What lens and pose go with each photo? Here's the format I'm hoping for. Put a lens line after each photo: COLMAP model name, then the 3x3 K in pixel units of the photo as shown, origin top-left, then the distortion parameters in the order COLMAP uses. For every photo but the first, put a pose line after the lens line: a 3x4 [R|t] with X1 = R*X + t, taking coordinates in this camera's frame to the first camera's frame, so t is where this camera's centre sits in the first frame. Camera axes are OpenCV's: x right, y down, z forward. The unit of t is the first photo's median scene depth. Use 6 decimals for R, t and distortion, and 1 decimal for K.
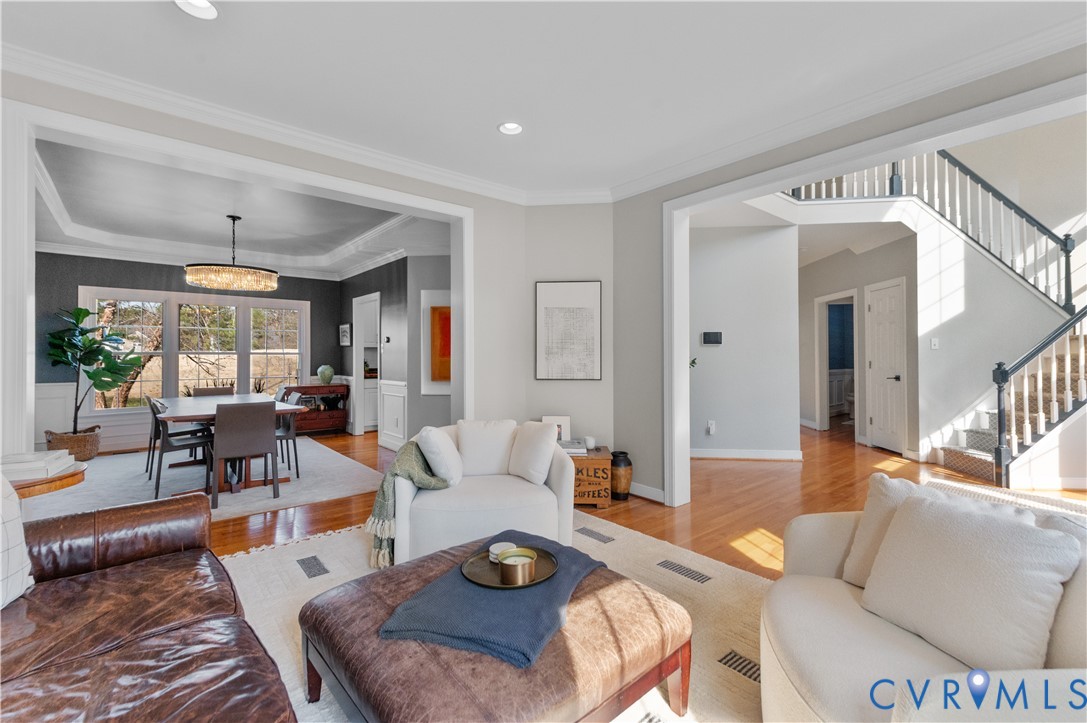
lens RADIAL K [[473.7, 0, 529.6], [0, 473.7, 353.1], [0, 0, 1]] dist [-0.002296, -0.000191]
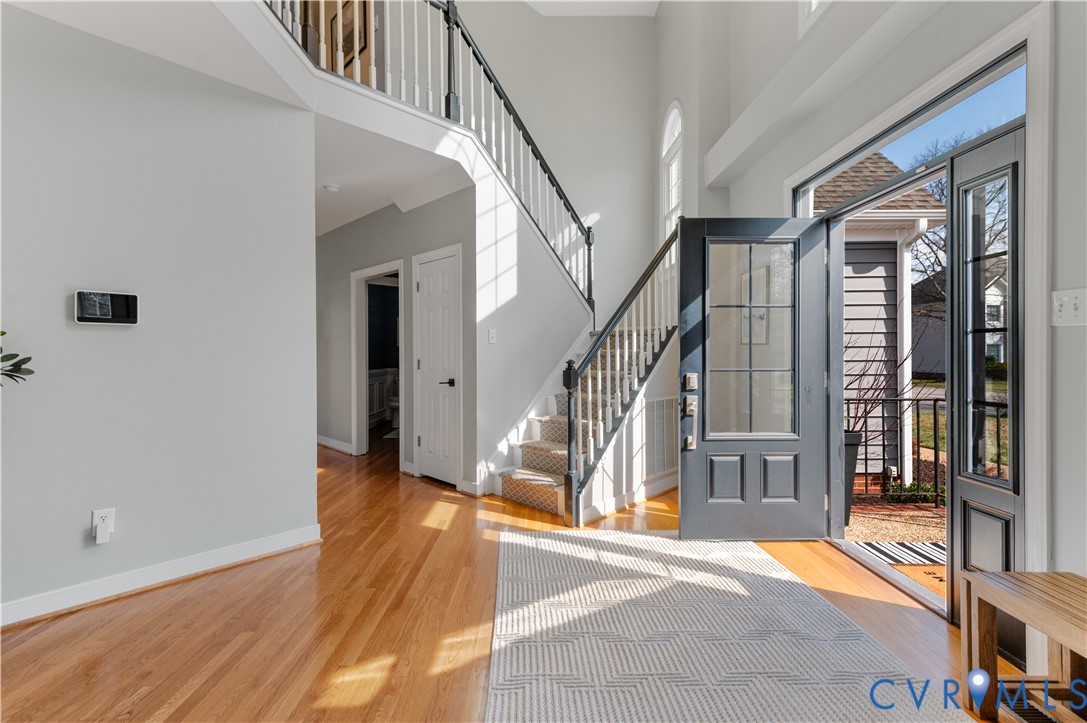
lens RADIAL K [[473.7, 0, 529.6], [0, 473.7, 353.1], [0, 0, 1]] dist [-0.002296, -0.000191]
pose [[0.635612, -0.001633, 0.772007, 0.308249], [-0.004644, 0.999972, 0.005938, 0.003839], [-0.771995, -0.007360, 0.635586, 0.467285]]
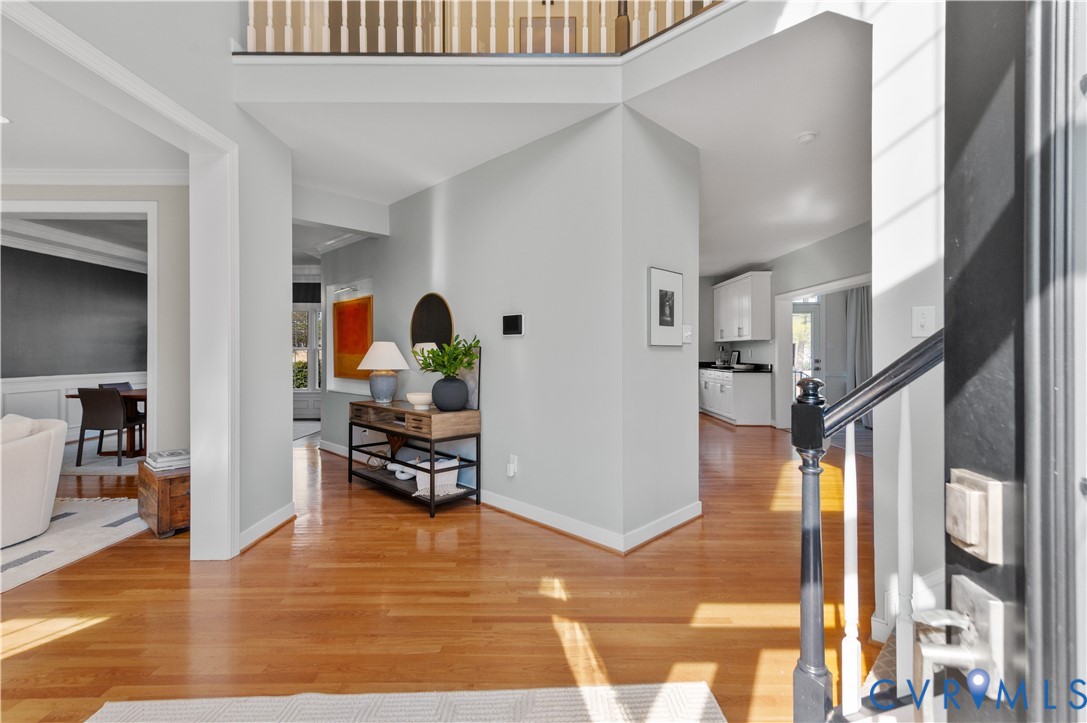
lens RADIAL K [[473.7, 0, 529.6], [0, 473.7, 353.1], [0, 0, 1]] dist [-0.002296, -0.000191]
pose [[0.774171, -0.001848, -0.632974, 0.853737], [0.011250, 0.999878, 0.010840, -0.000711], [0.632877, -0.015513, 0.774097, 0.543958]]
